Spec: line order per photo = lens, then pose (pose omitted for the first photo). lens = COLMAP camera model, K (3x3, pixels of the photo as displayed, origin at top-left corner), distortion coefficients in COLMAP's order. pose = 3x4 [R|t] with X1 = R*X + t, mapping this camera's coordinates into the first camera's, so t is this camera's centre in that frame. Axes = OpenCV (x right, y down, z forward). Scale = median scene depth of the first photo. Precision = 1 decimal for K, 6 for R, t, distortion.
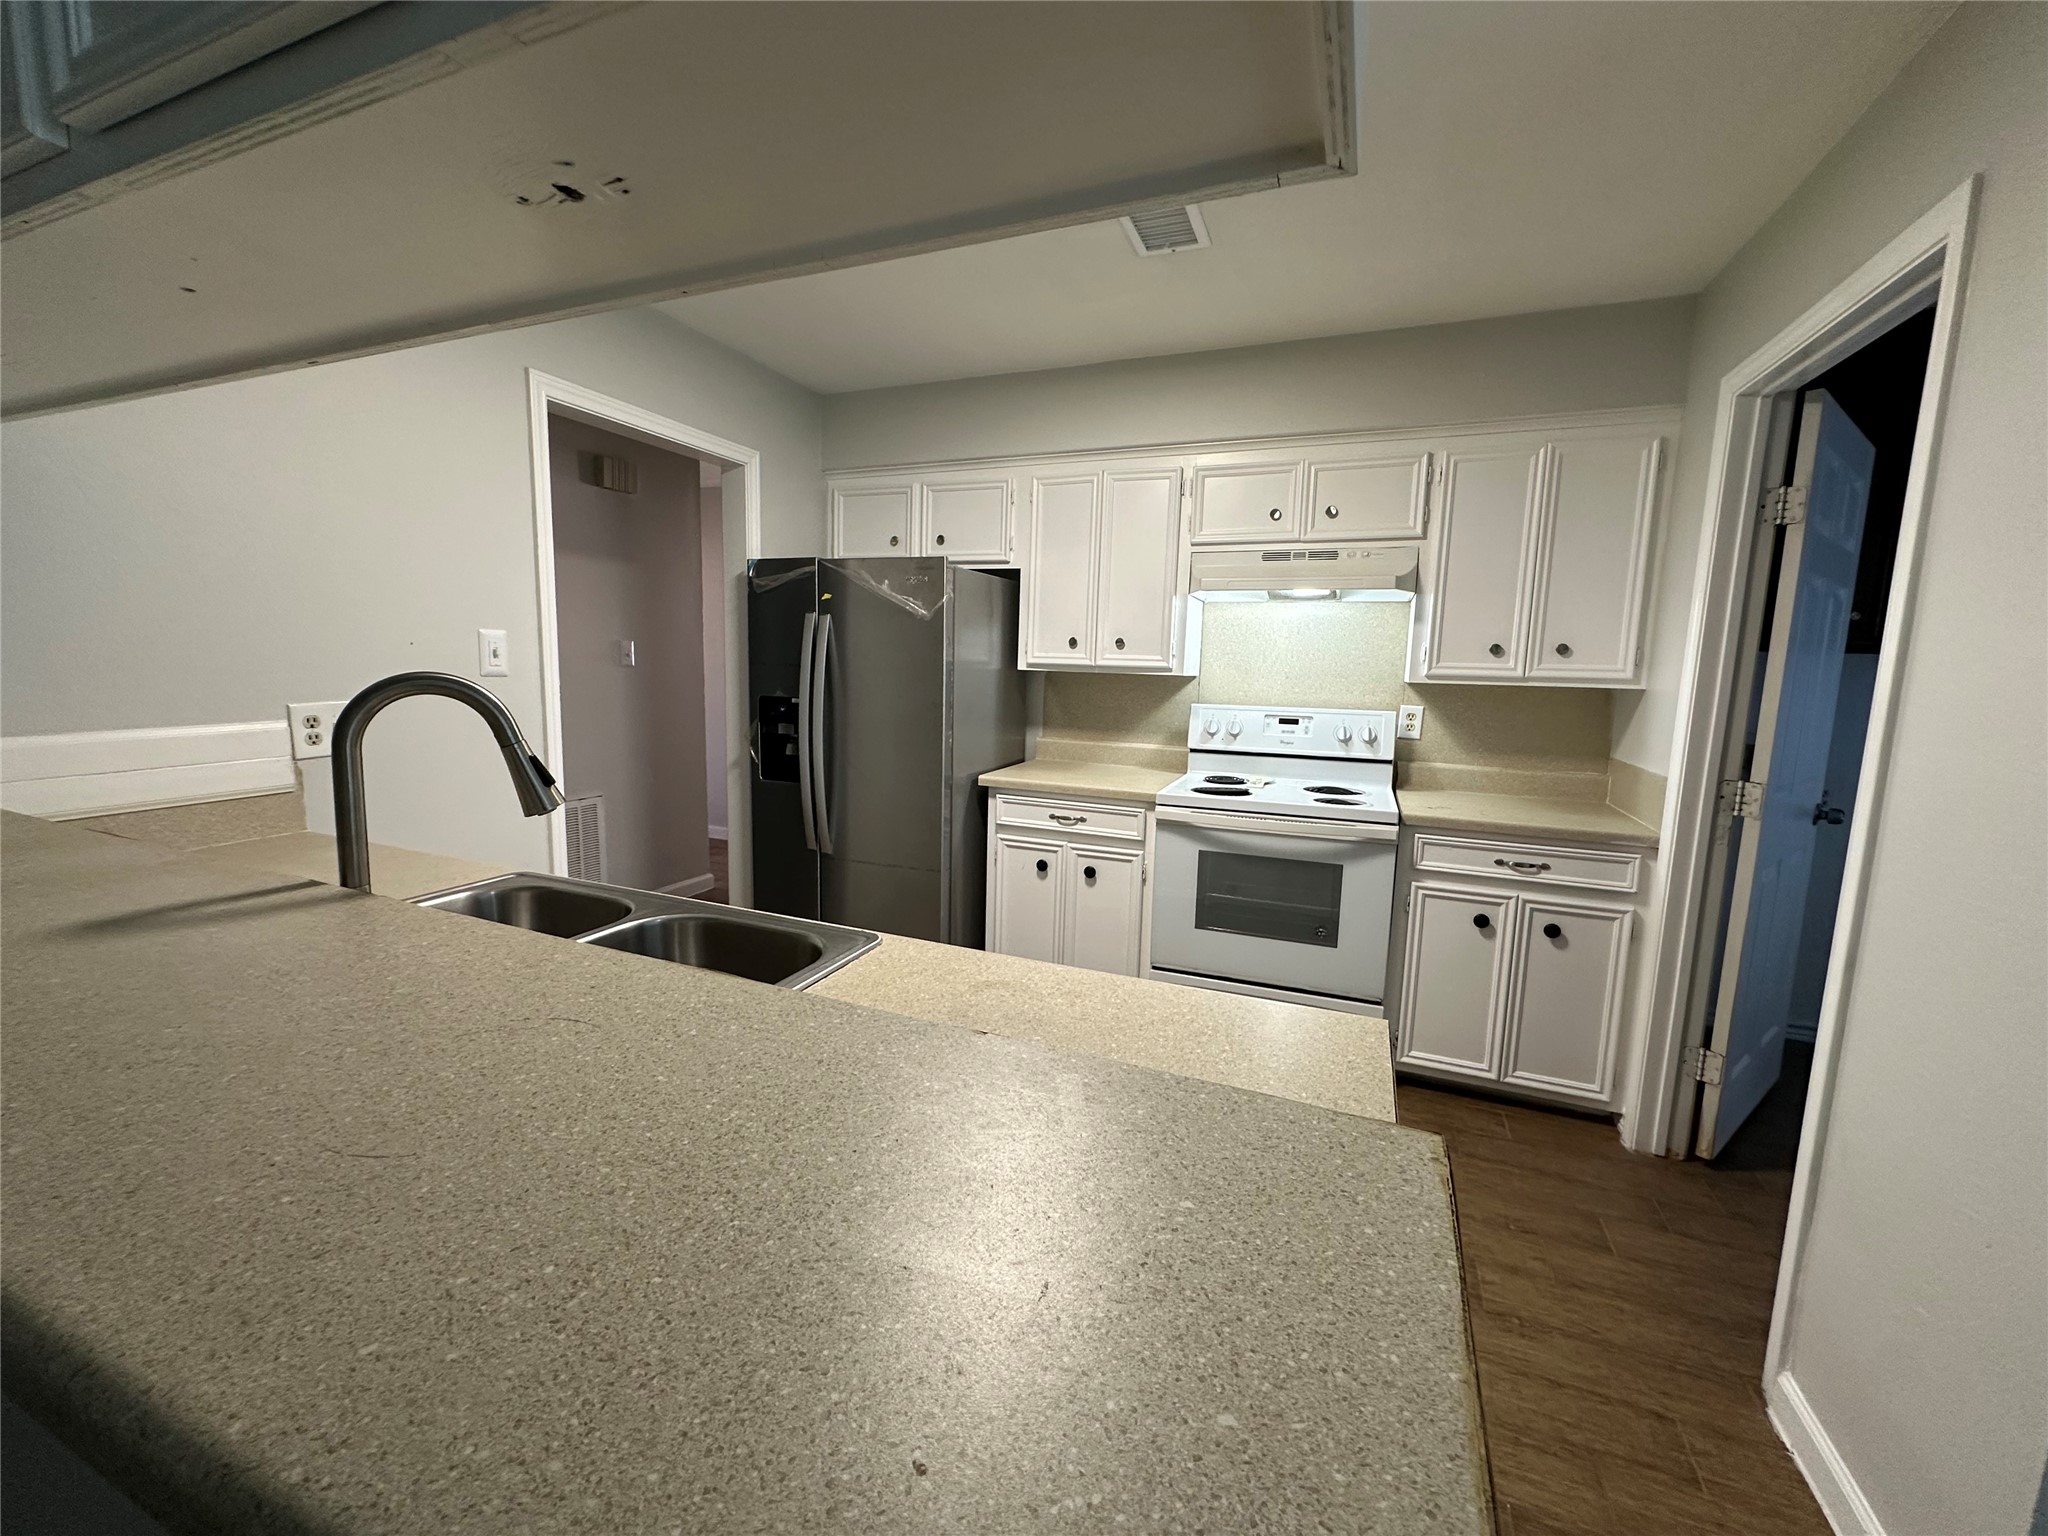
lens RADIAL K [[817.5, 0, 1024.0], [0, 817.5, 768.0], [0, 0, 1]] dist [-0.002008, -0.000568]
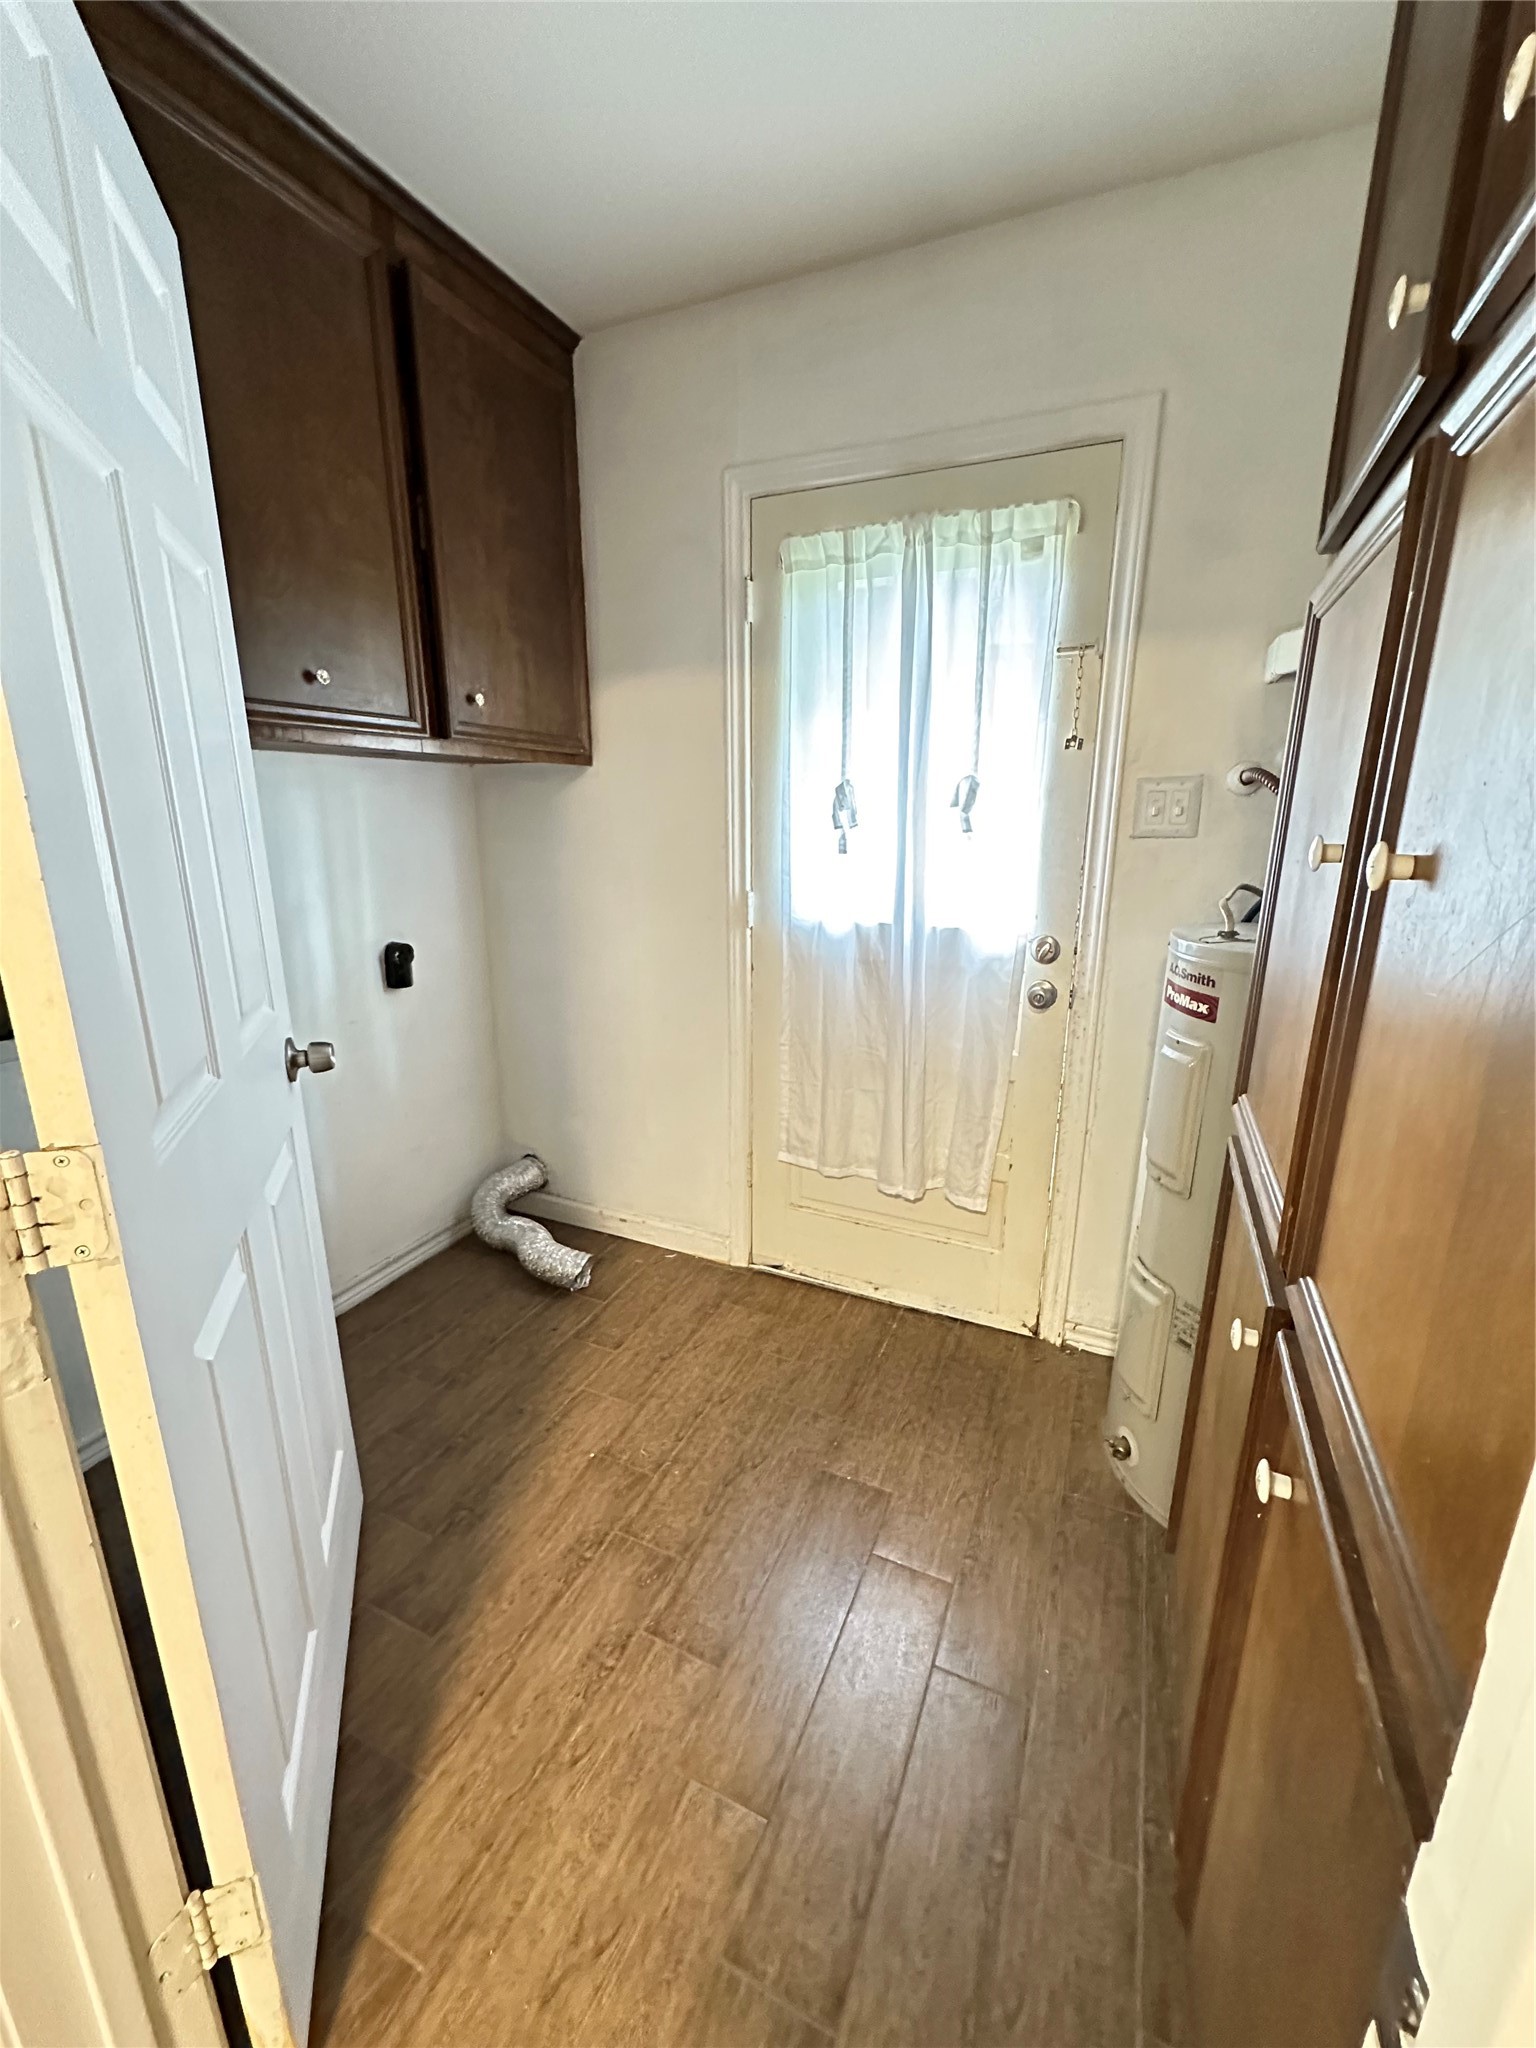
lens RADIAL K [[817.5, 0, 768.0], [0, 817.5, 1024.0], [0, 0, 1]] dist [-0.002008, -0.000568]
pose [[0.028528, -0.274556, 0.961148, 0.484094], [0.128252, 0.954597, 0.268878, -0.047962], [-0.991331, 0.115599, 0.062445, 0.551940]]
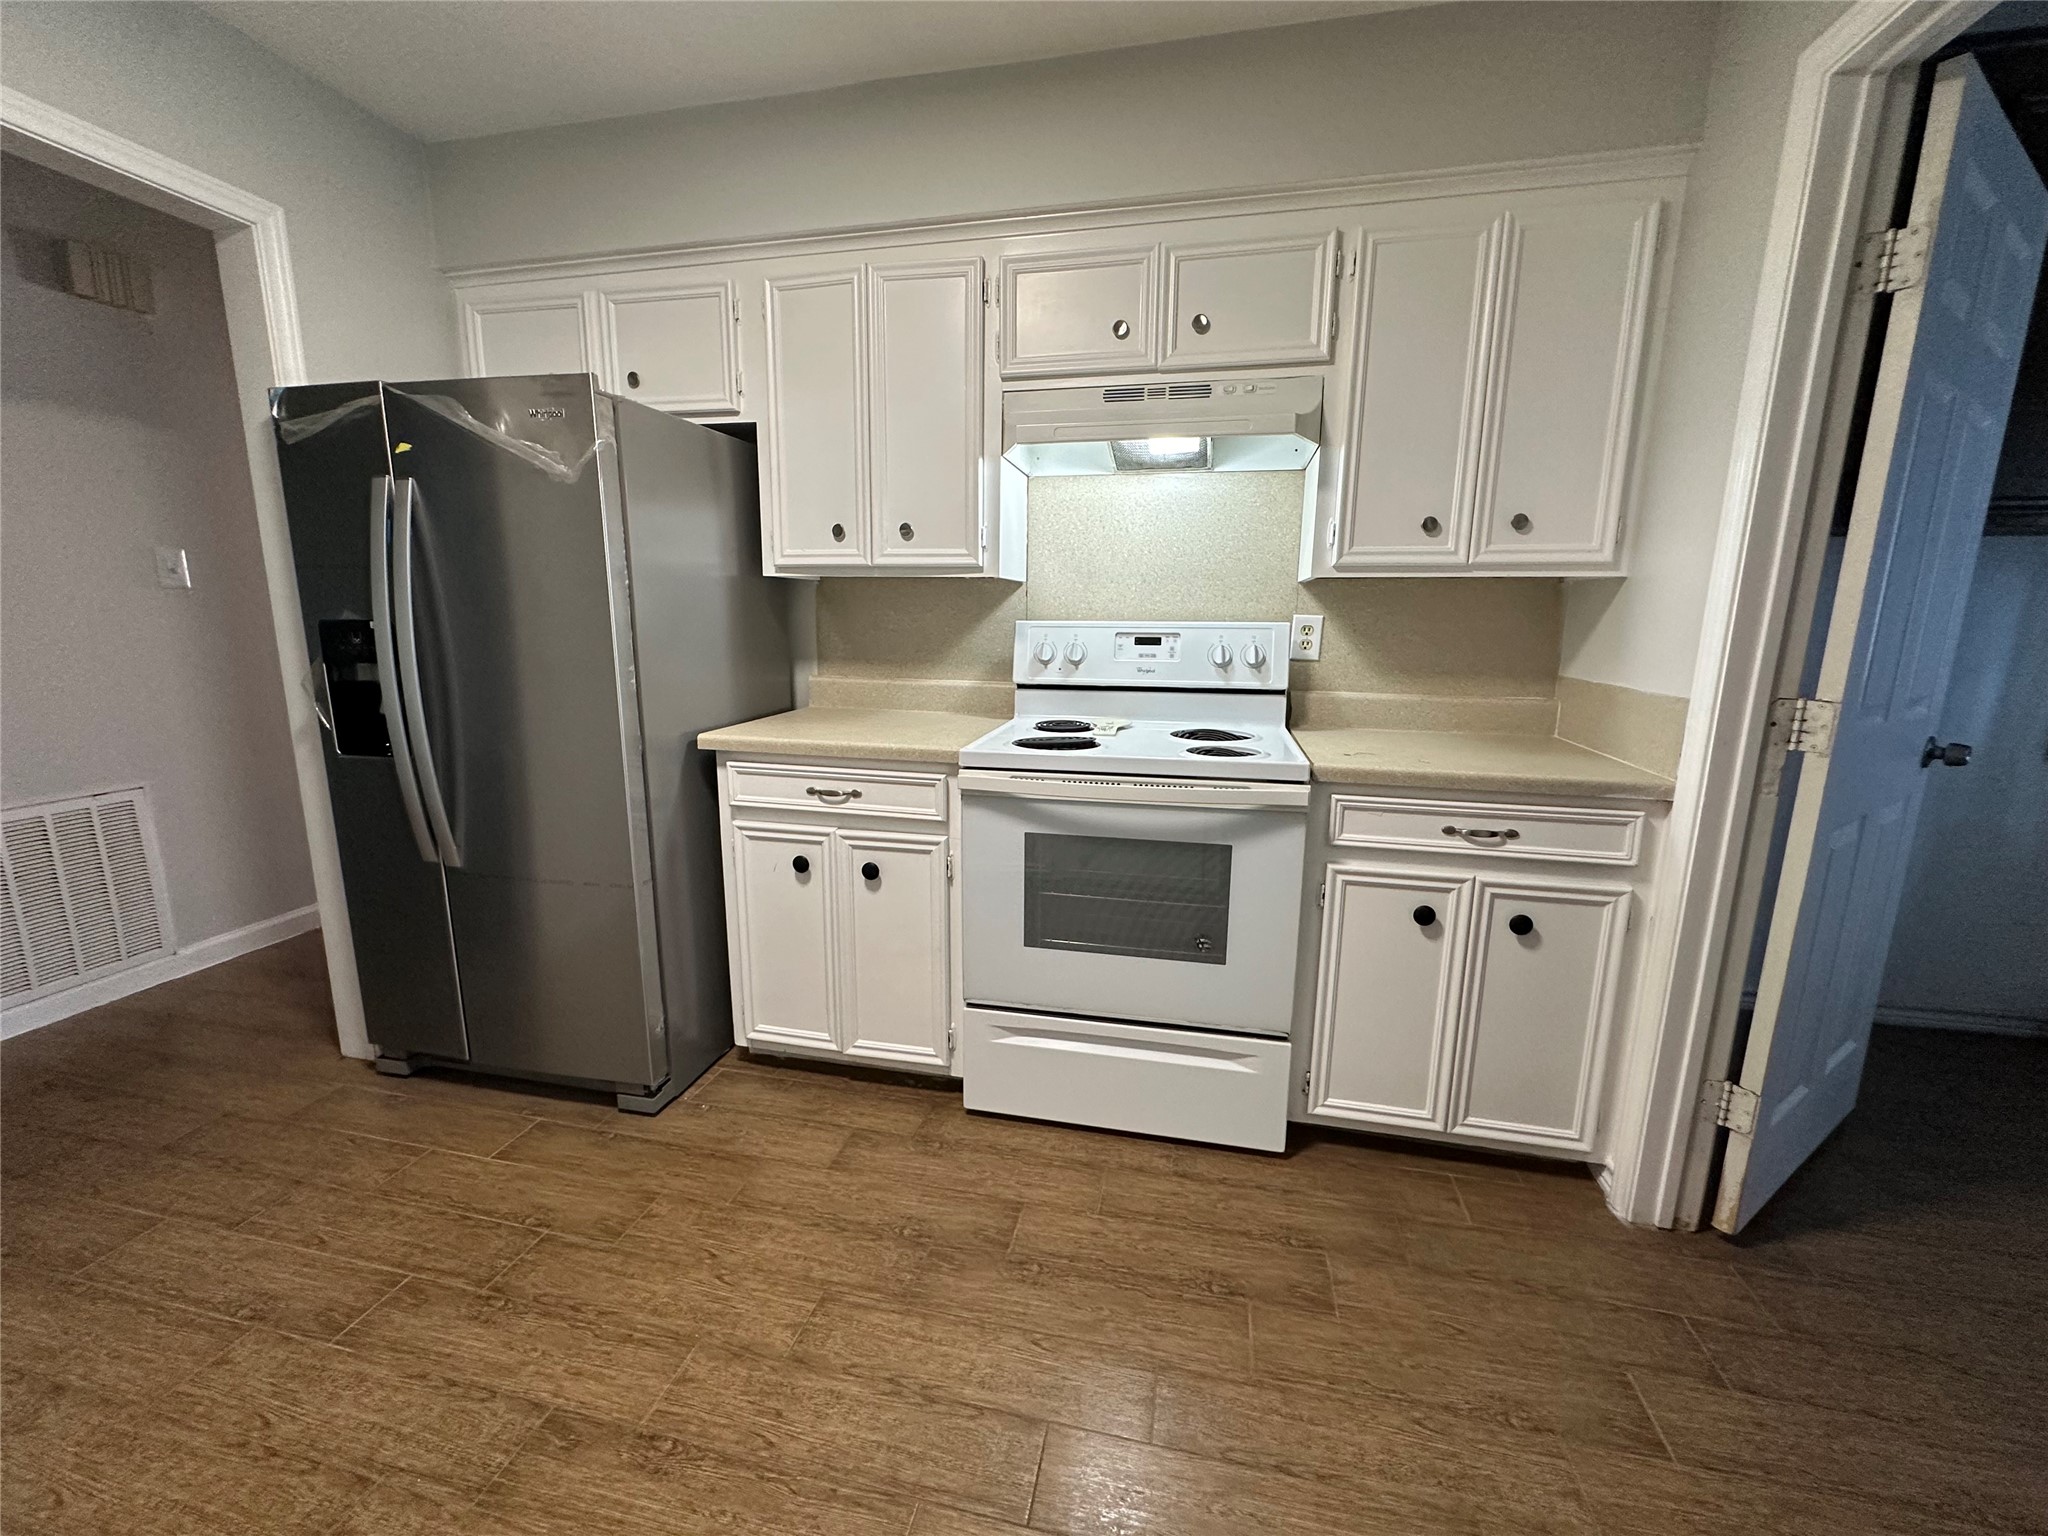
lens RADIAL K [[817.5, 0, 1024.0], [0, 817.5, 768.0], [0, 0, 1]] dist [-0.002008, -0.000568]
pose [[0.985712, -0.048206, 0.161395, 0.104205], [0.037934, 0.997089, 0.066137, 0.003089], [-0.164113, -0.059070, 0.984671, 0.332337]]
